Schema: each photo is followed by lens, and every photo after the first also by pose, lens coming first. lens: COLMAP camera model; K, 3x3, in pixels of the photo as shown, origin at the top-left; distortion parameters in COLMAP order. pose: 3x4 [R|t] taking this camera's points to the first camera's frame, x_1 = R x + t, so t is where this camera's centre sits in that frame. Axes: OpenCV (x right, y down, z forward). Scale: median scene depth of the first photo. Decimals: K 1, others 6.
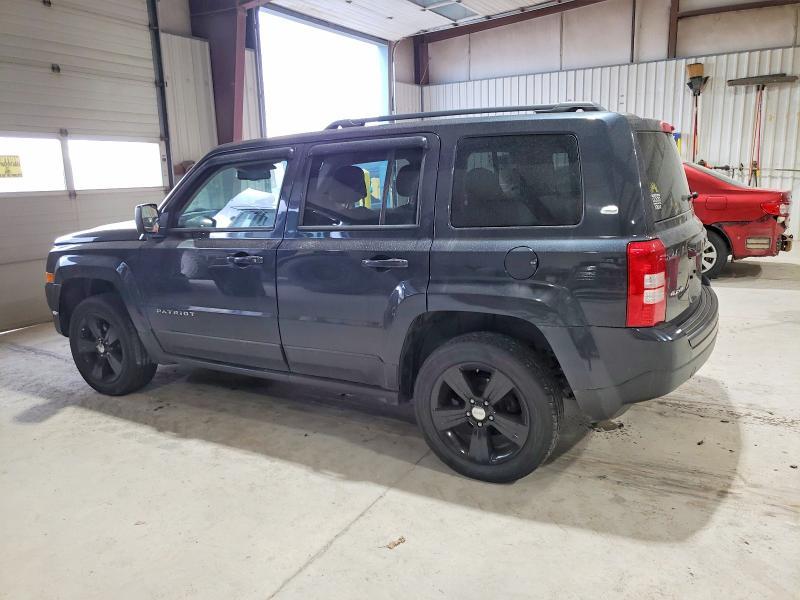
lens RADIAL K [[627.3, 0, 398.3], [0, 627.3, 302.8], [0, 0, 1]] dist [0.007109, -0.003202]
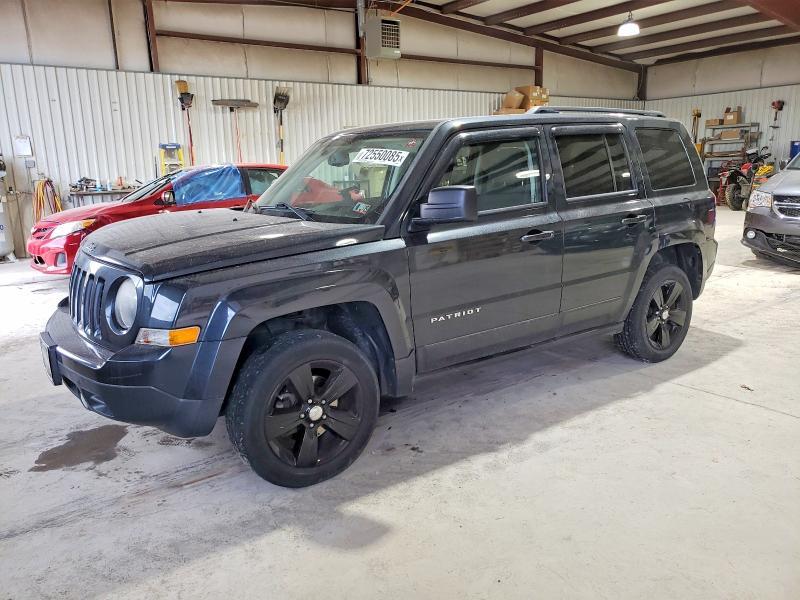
lens RADIAL K [[627.3, 0, 395.6], [0, 627.3, 298.2], [0, 0, 1]] dist [0.007109, -0.003202]
pose [[0.409180, -0.164907, 0.897428, -1.094047], [0.201375, 0.975602, 0.087456, -0.091875], [-0.889955, 0.144934, 0.432405, 0.681304]]
